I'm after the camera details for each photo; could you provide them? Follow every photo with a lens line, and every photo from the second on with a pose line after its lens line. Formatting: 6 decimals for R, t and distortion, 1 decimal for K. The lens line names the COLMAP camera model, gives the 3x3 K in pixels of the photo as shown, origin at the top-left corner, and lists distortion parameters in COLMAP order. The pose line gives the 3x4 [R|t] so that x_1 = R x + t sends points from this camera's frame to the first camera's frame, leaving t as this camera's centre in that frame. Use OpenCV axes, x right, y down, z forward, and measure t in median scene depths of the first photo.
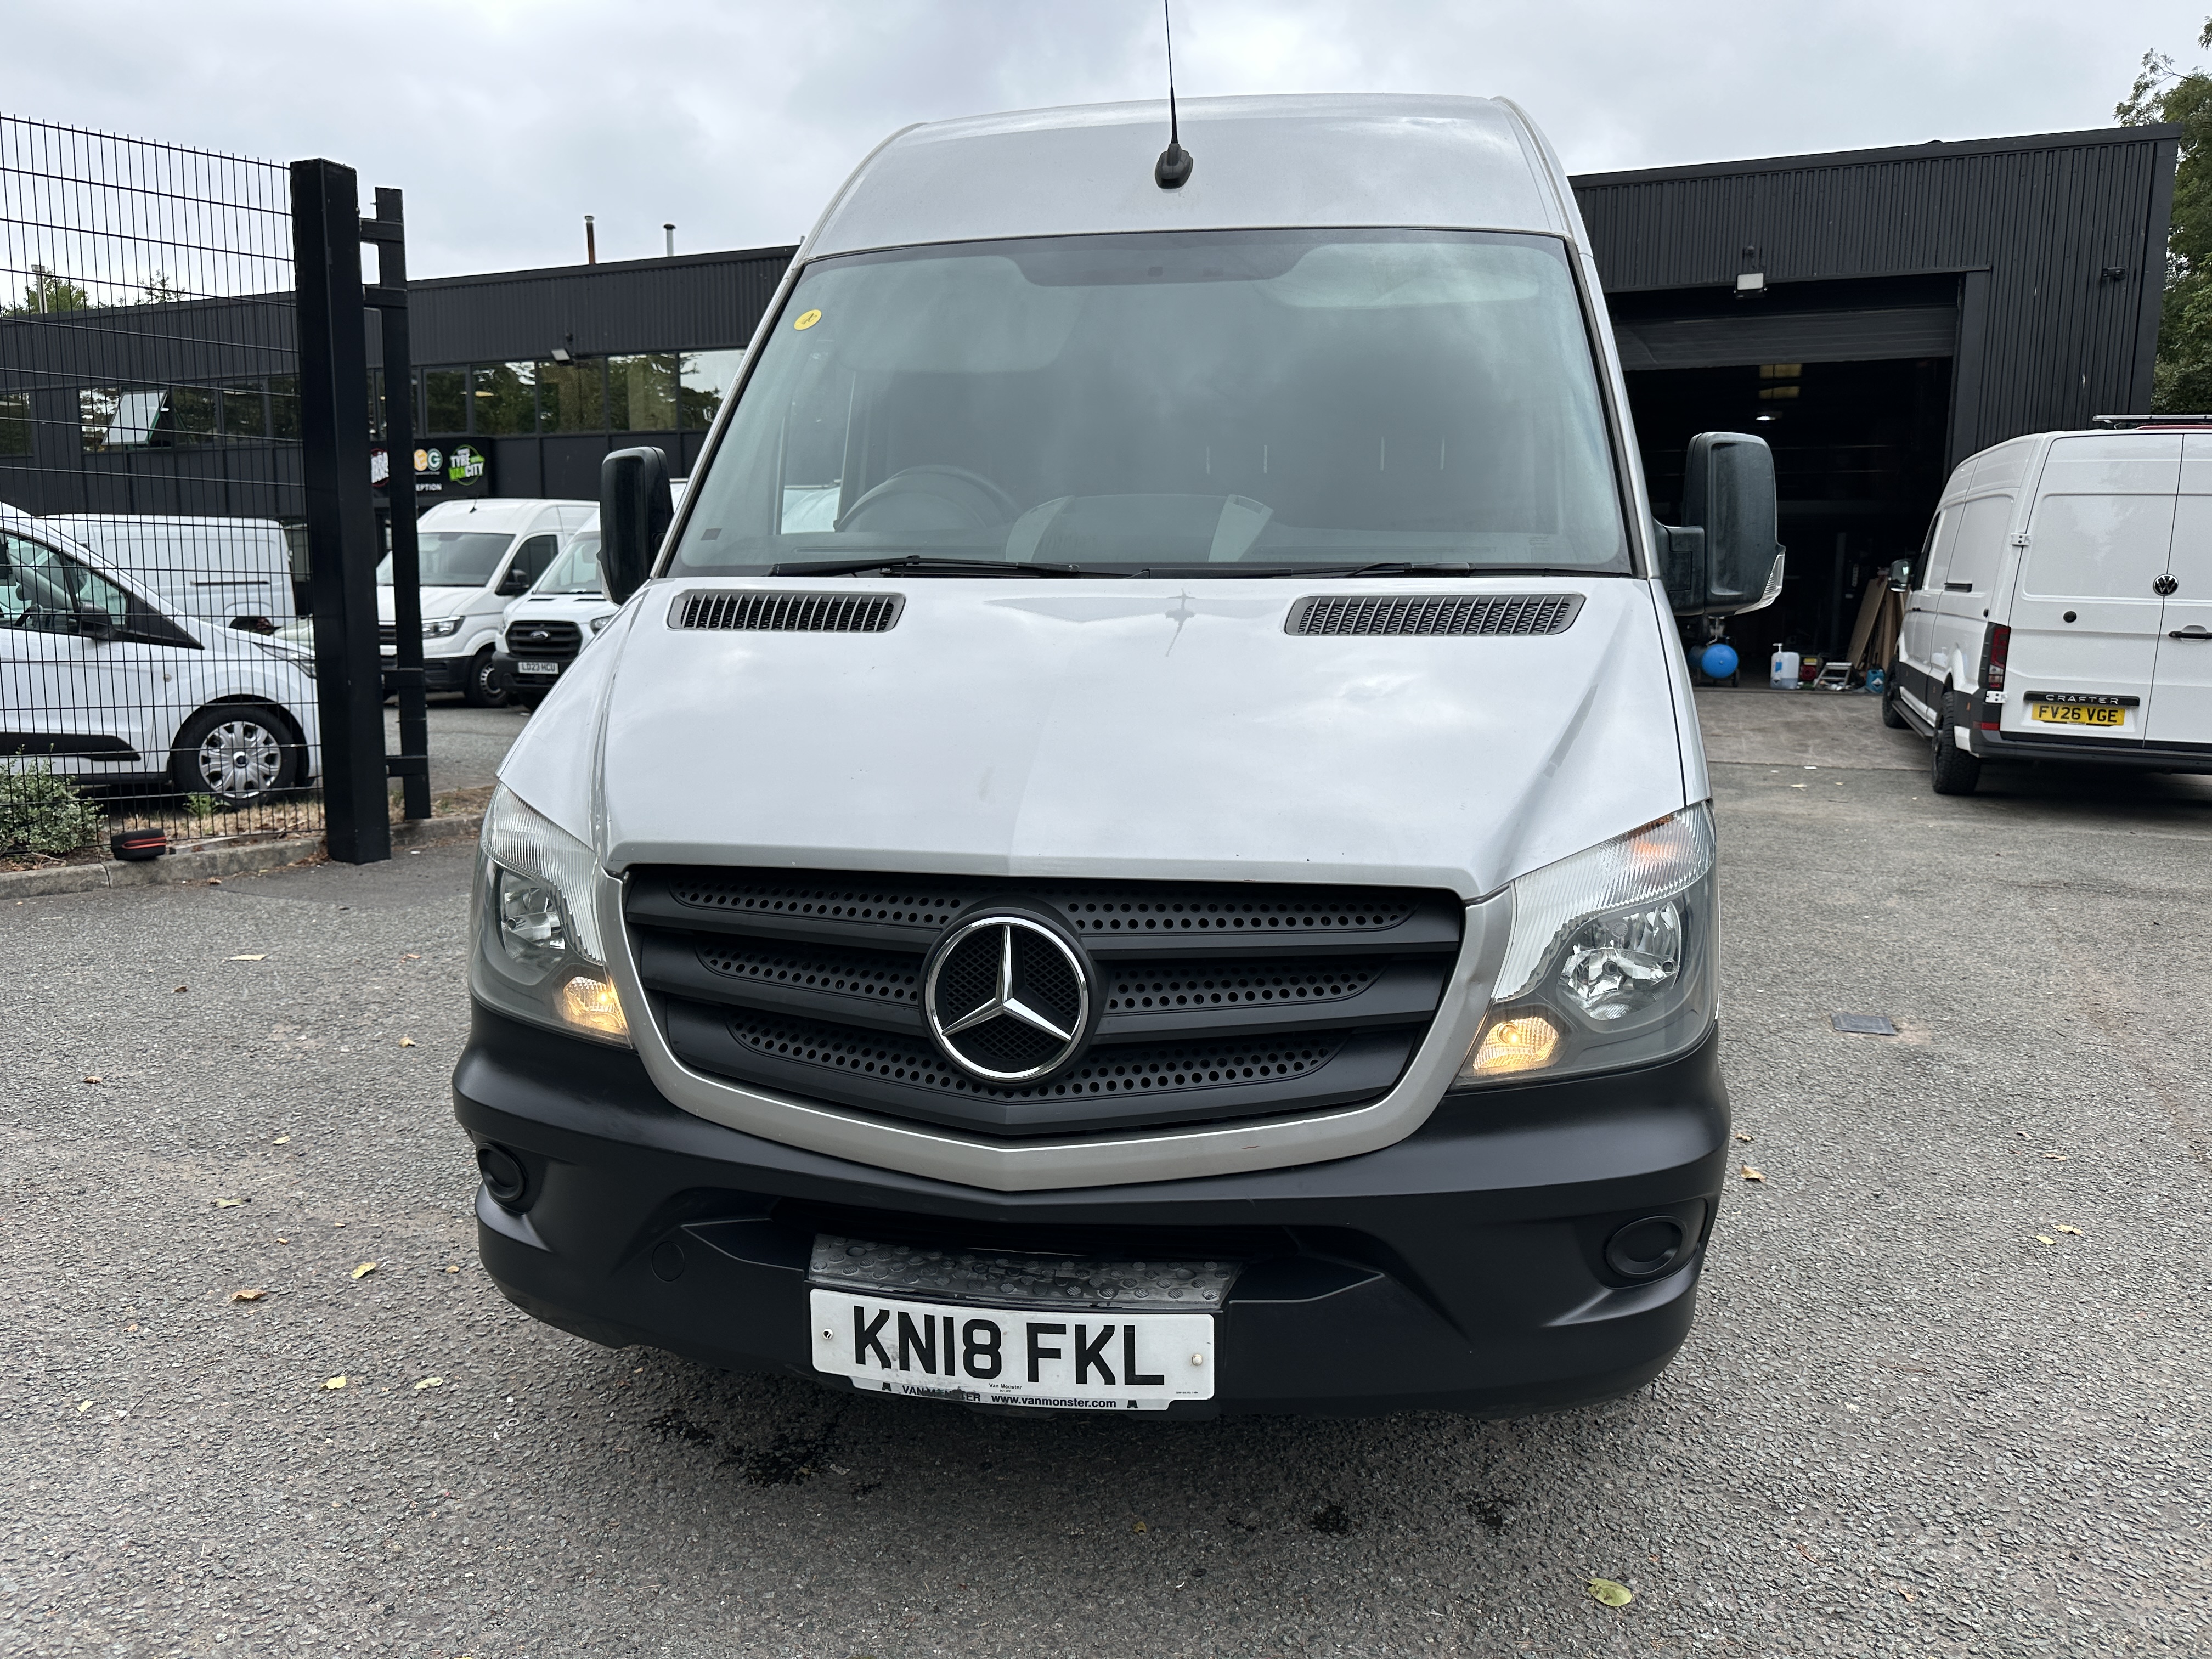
lens RADIAL K [[1582.6, 0, 1106.0], [0, 1582.6, 829.5], [0, 0, 1]] dist [0.001972, -0.000056]
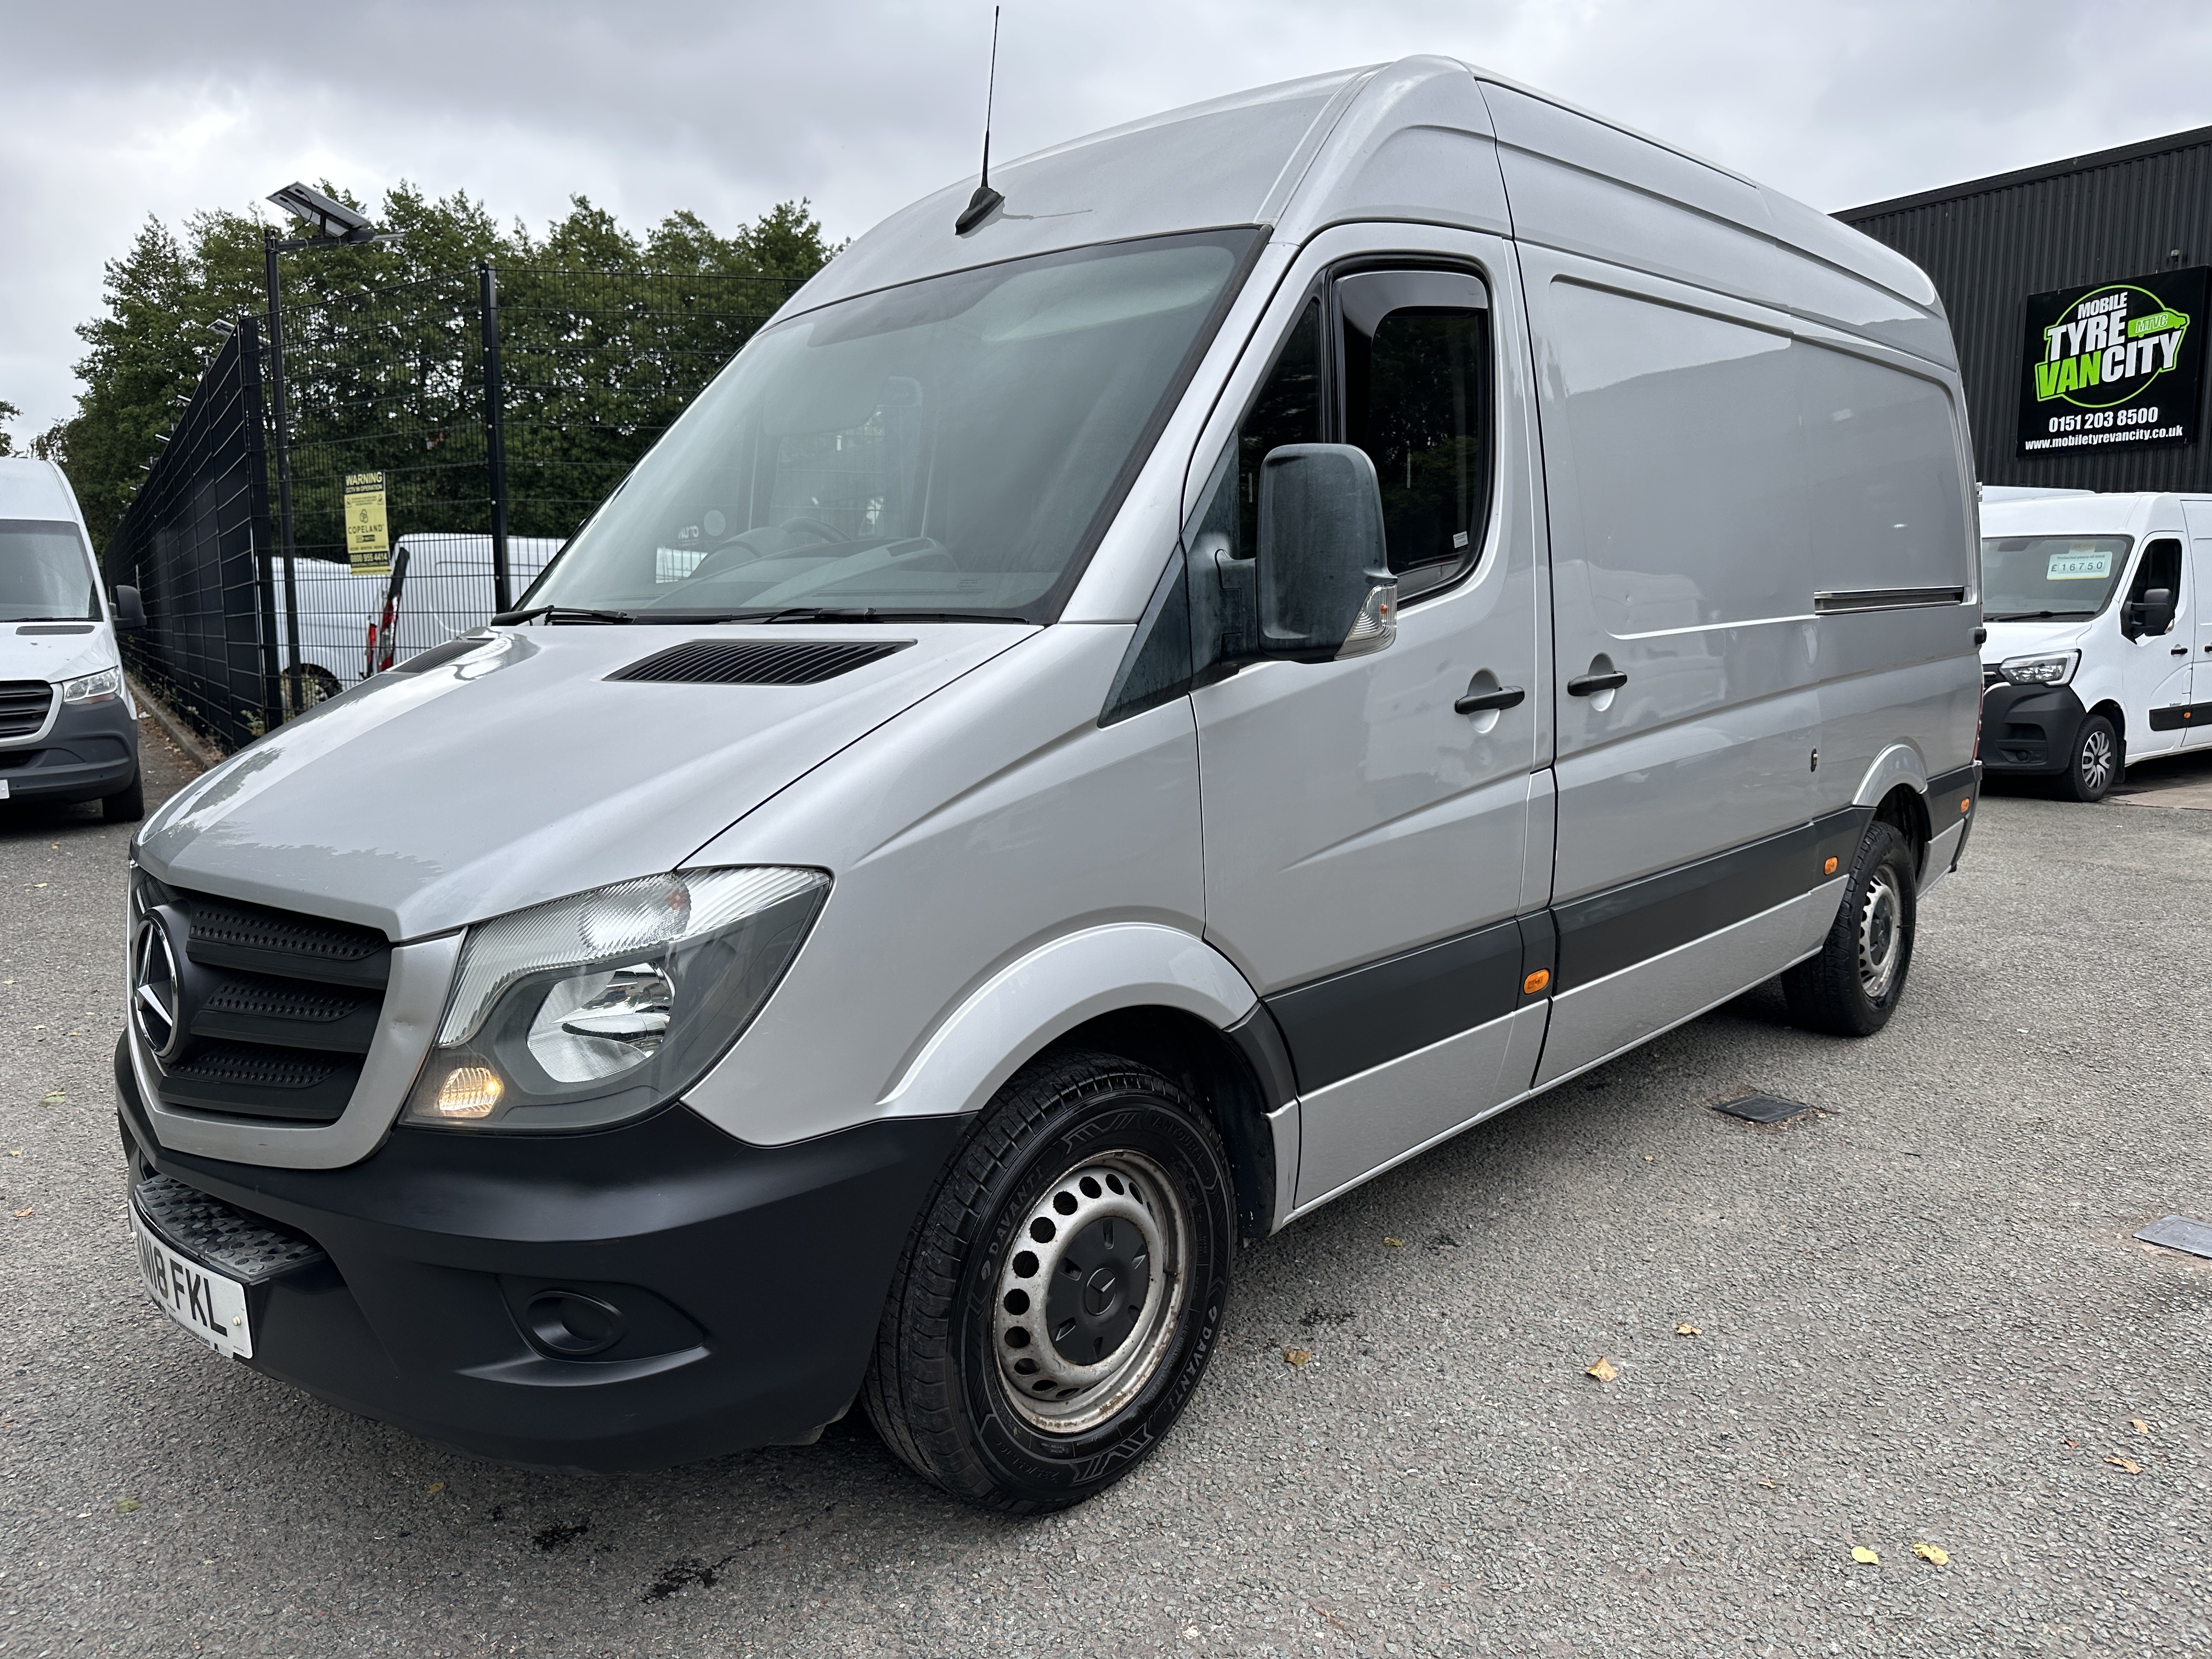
lens RADIAL K [[1560.5, 0, 1106.0], [0, 1560.5, 829.5], [0, 0, 1]] dist [-0.001572, -0.002859]
pose [[0.833128, 0.068582, -0.548812, 1.085419], [-0.075316, 0.997107, 0.010268, -0.069058], [0.547928, 0.032780, 0.835883, 0.369626]]
